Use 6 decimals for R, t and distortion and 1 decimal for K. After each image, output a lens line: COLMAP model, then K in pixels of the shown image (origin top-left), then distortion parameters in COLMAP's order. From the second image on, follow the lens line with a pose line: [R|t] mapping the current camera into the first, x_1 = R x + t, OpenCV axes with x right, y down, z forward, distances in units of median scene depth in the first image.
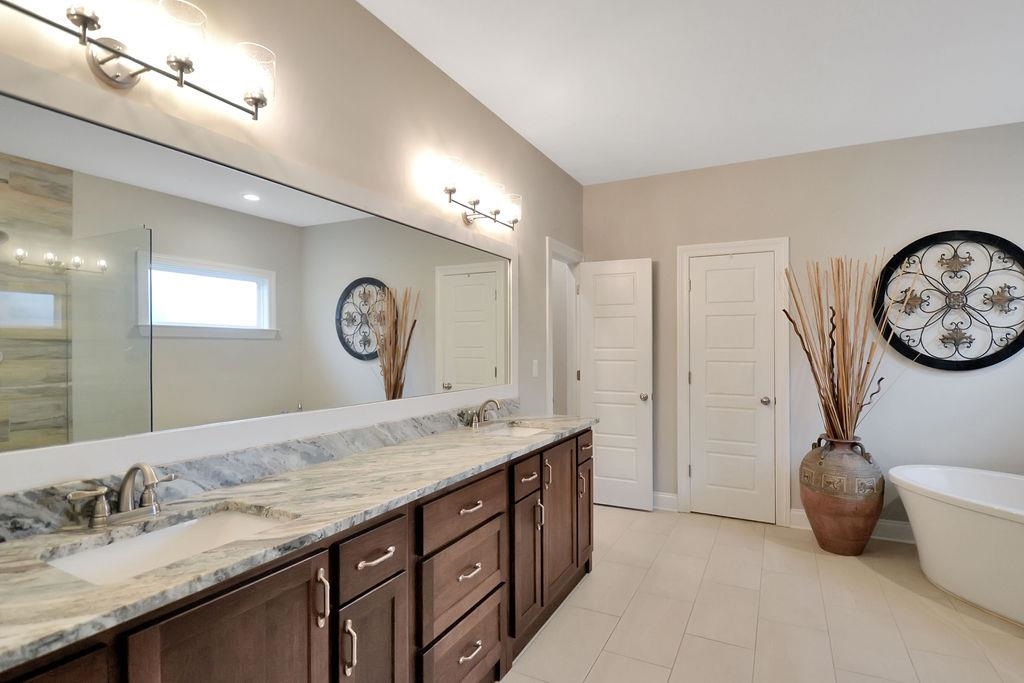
lens RADIAL K [[490.2, 0, 511.1], [0, 490.2, 334.5], [0, 0, 1]] dist [-0.030055, -0.001274]
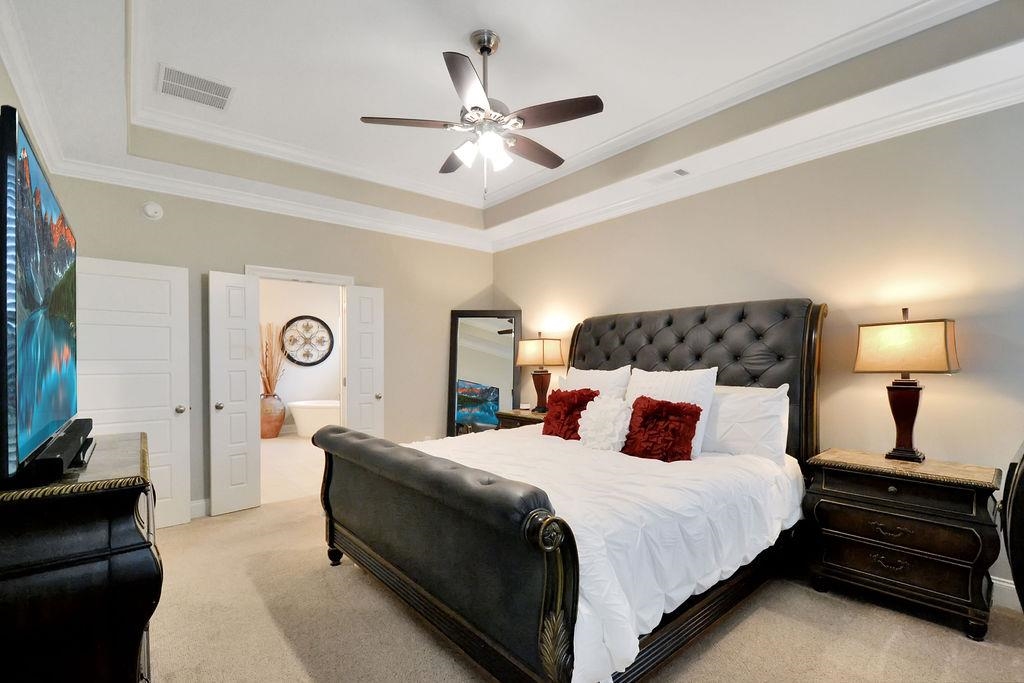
lens RADIAL K [[456.1, 0, 531.6], [0, 456.1, 363.9], [0, 0, 1]] dist [-0.006402, -0.001403]
pose [[0.357136, -0.026634, 0.933672, -1.073447], [-0.022241, 0.999067, 0.037006, -0.065316], [-0.933787, -0.033982, 0.356211, -1.159281]]
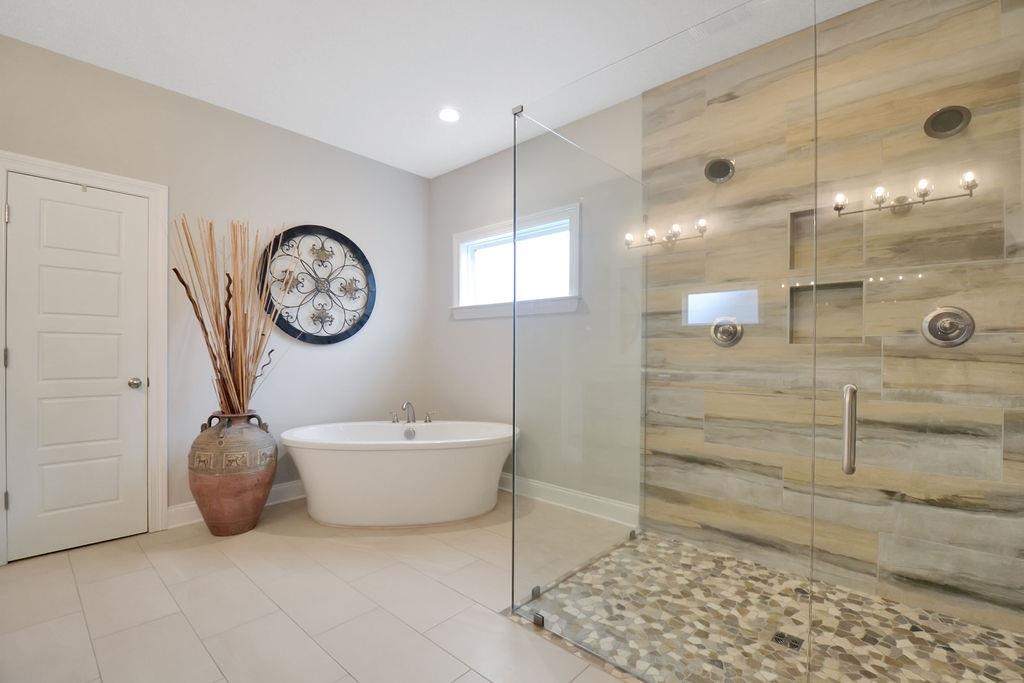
lens RADIAL K [[456.1, 0, 521.8], [0, 456.1, 354.9], [0, 0, 1]] dist [-0.006402, -0.001403]
pose [[0.240684, -0.010325, 0.970549, -0.052423], [-0.030236, 0.999378, 0.018130, 0.066276], [-0.970133, -0.033709, 0.240222, 0.238397]]
